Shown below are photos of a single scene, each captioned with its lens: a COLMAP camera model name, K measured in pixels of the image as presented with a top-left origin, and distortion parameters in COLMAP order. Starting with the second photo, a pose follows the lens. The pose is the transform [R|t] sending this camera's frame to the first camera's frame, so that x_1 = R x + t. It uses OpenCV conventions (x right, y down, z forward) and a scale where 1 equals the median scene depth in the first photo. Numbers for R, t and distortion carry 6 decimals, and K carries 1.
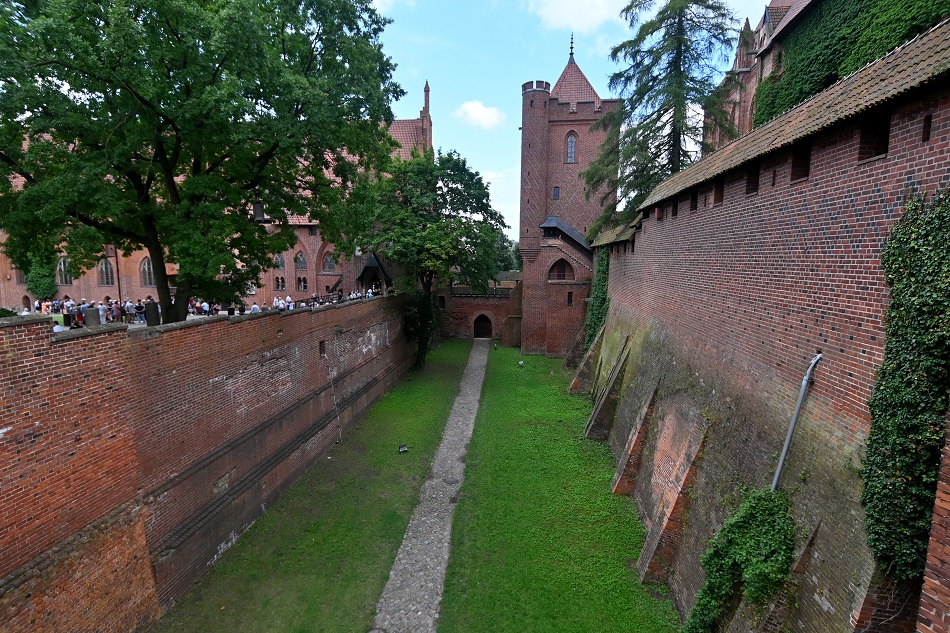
lens RADIAL K [[481.3, 0, 475.0], [0, 481.3, 316.5], [0, 0, 1]] dist [0.003194, -0.000379]
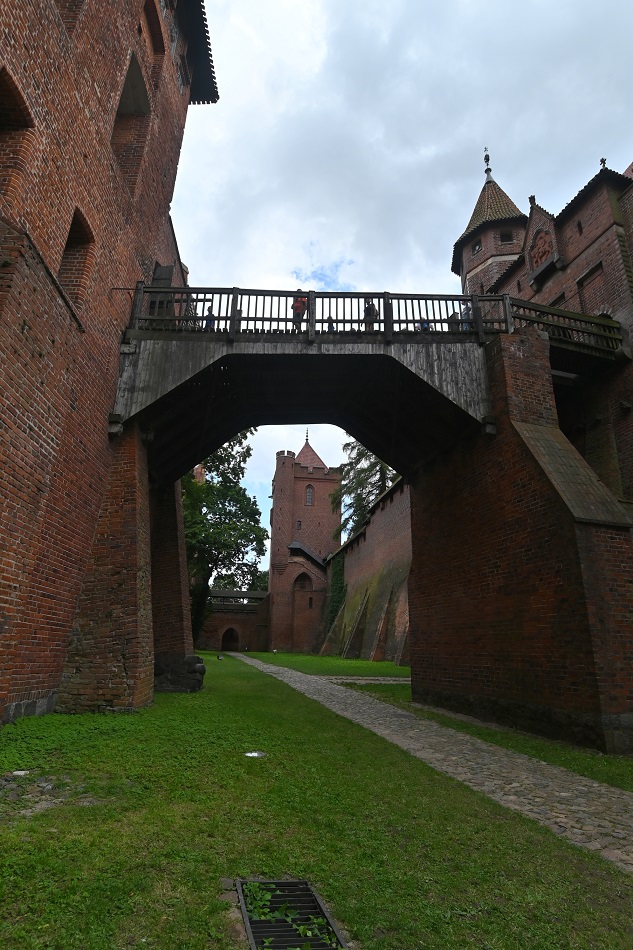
lens RADIAL K [[481.3, 0, 316.5], [0, 481.3, 475.0], [0, 0, 1]] dist [0.003194, -0.000379]
pose [[0.958325, 0.106528, 0.265075, -0.167558], [0.023026, 0.896053, -0.443349, 0.231962], [-0.284751, 0.430976, 0.856258, -0.254930]]
